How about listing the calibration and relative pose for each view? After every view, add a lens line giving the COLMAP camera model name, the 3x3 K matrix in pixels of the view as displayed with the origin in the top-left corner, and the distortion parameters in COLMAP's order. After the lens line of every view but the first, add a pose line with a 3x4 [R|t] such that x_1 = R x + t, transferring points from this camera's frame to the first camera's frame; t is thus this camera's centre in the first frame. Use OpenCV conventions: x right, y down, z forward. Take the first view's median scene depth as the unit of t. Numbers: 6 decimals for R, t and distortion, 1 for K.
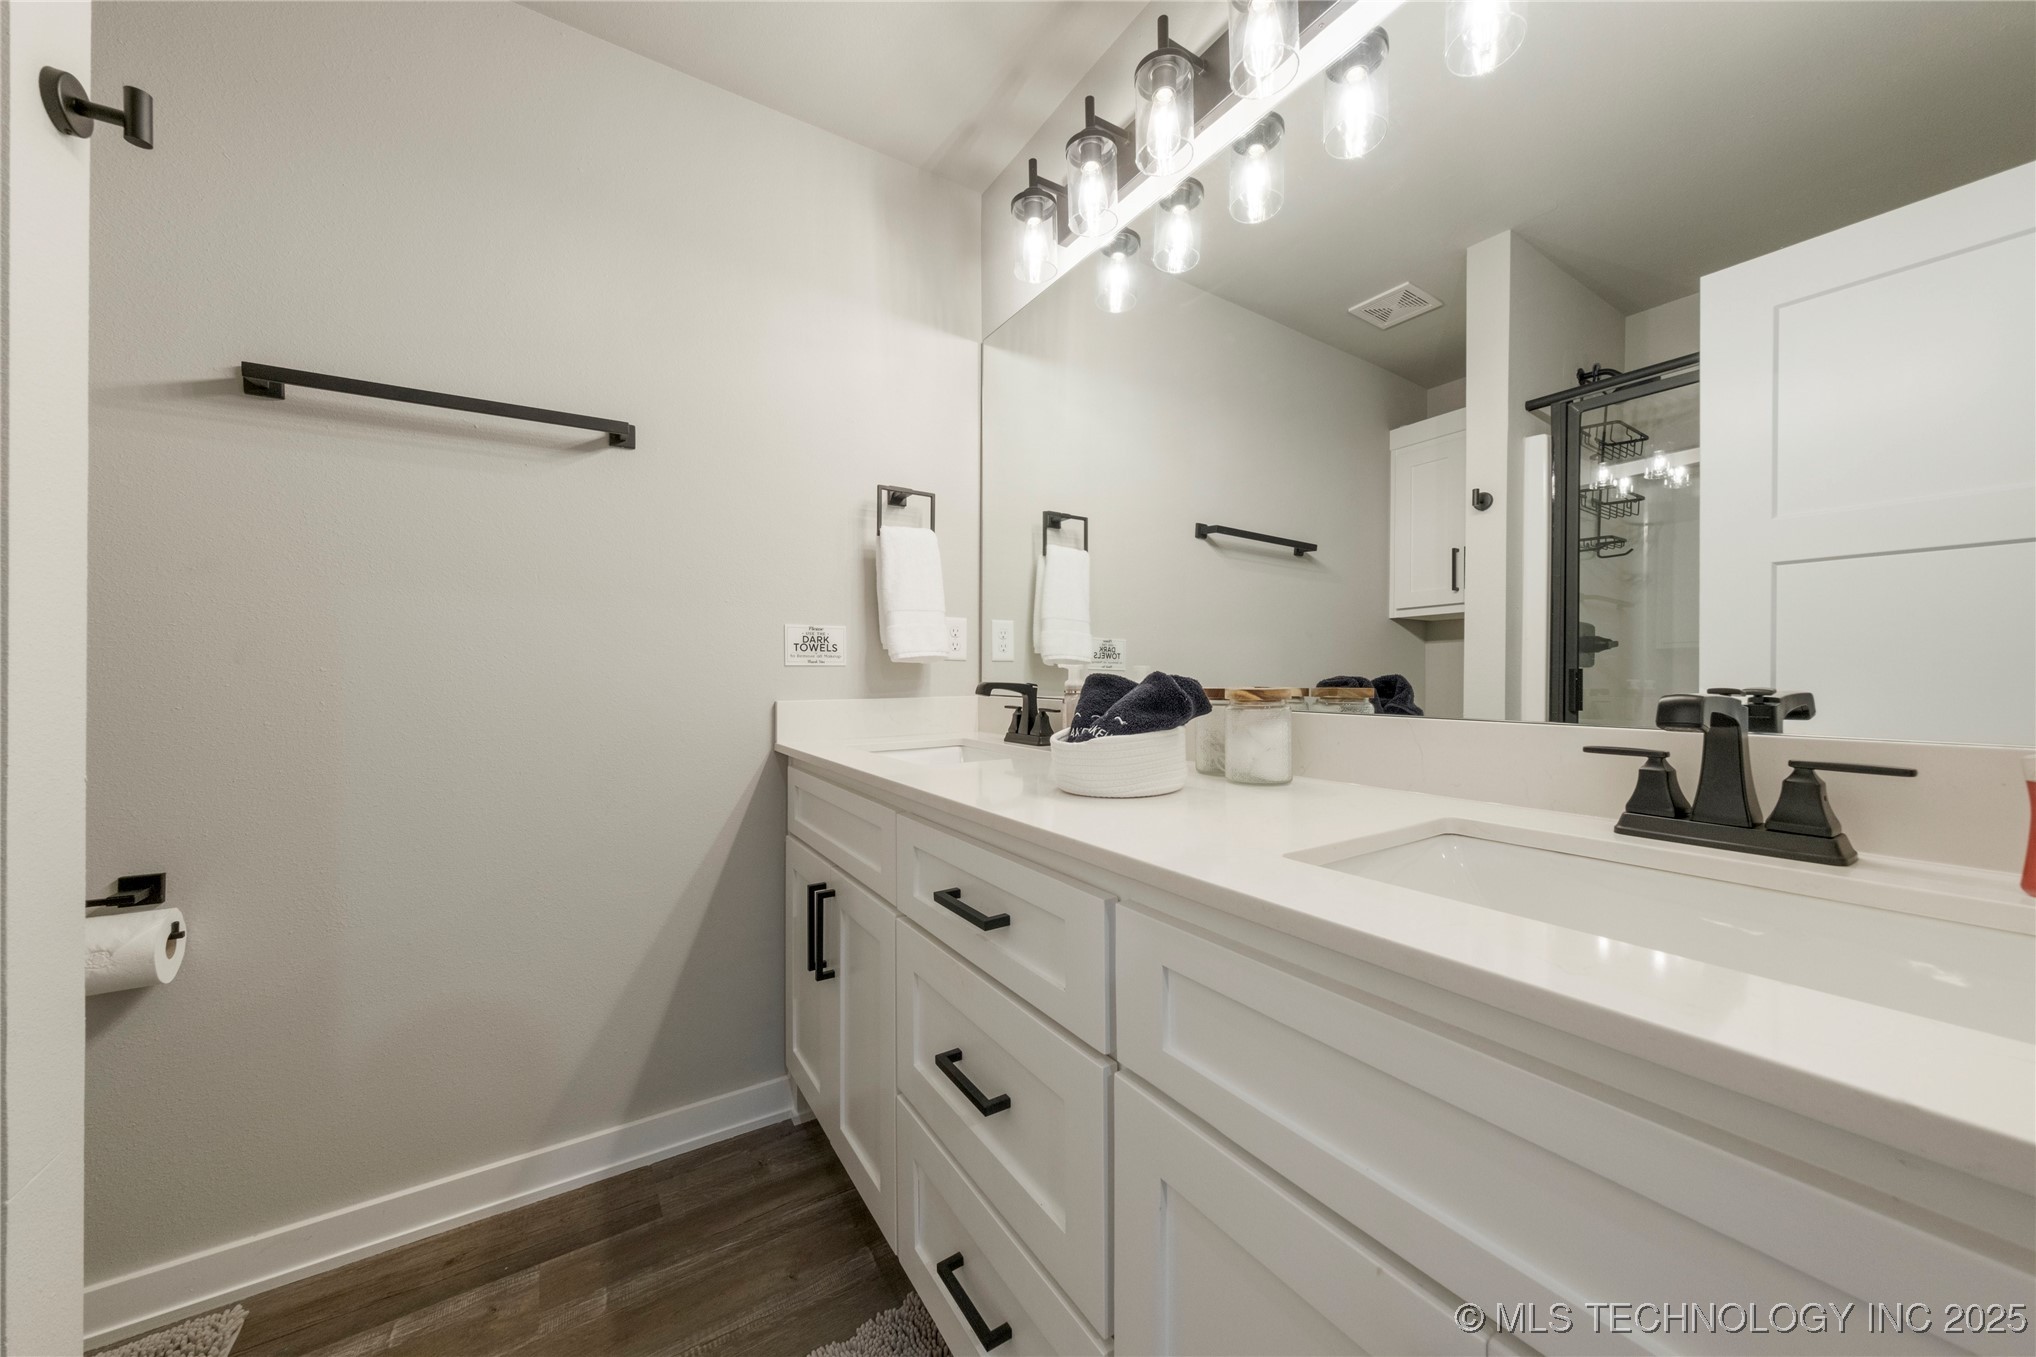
lens RADIAL K [[713.8, 0, 1023.6], [0, 713.8, 678.9], [0, 0, 1]] dist [-0.000420, 0.000110]
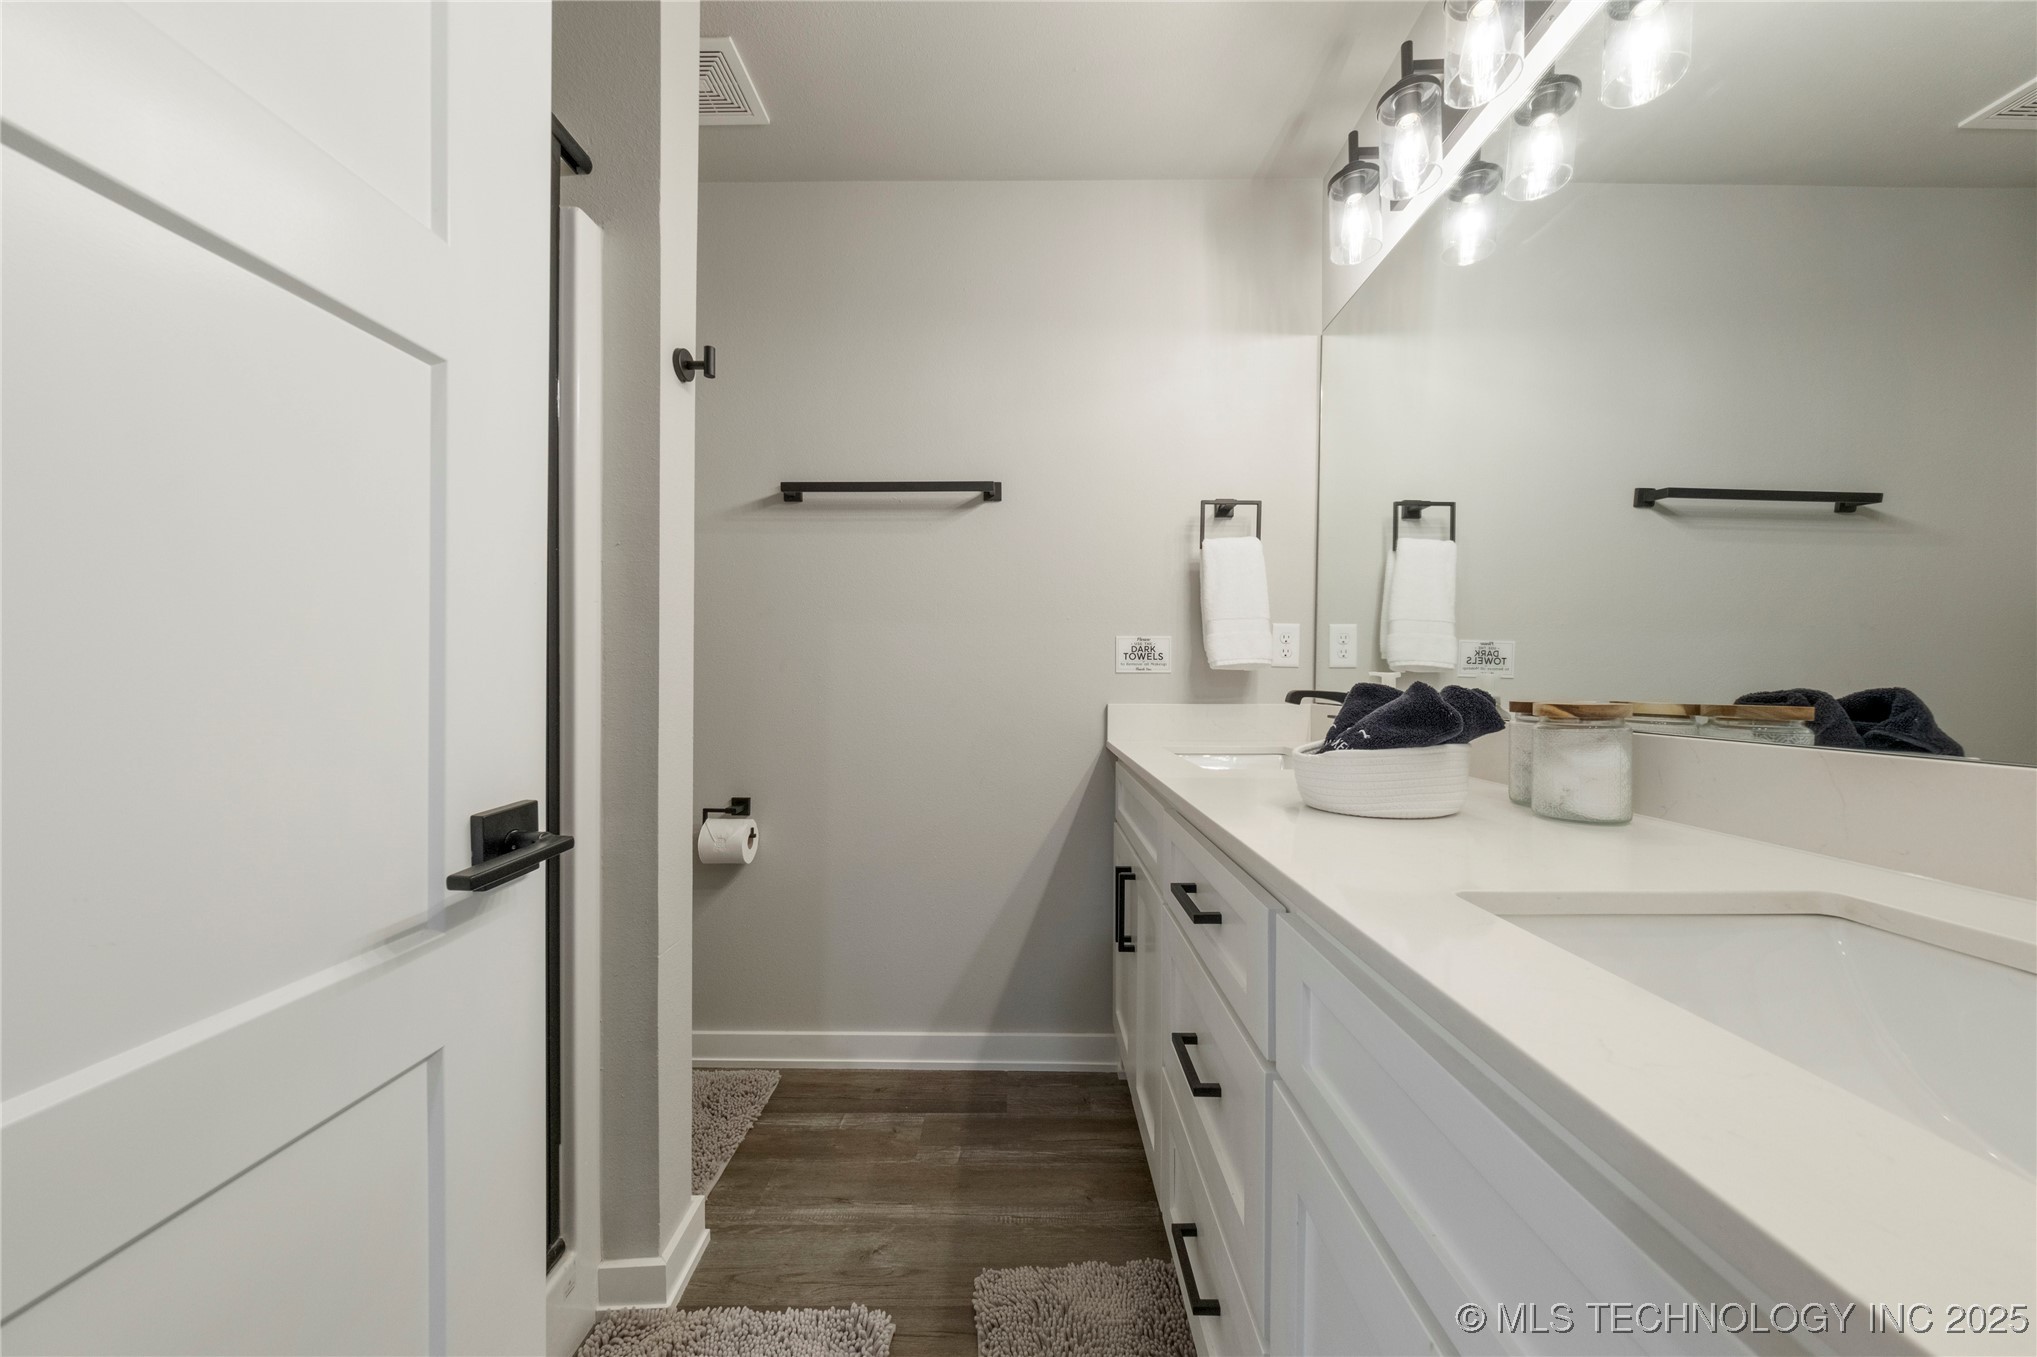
lens RADIAL K [[698.6, 0, 1020.0], [0, 698.6, 689.2], [0, 0, 1]] dist [-0.000214, -0.000191]
pose [[0.834793, 0.013573, -0.550397, 0.180037], [-0.008743, 0.999897, 0.011398, -0.004571], [0.550495, -0.004703, 0.834825, -0.008787]]
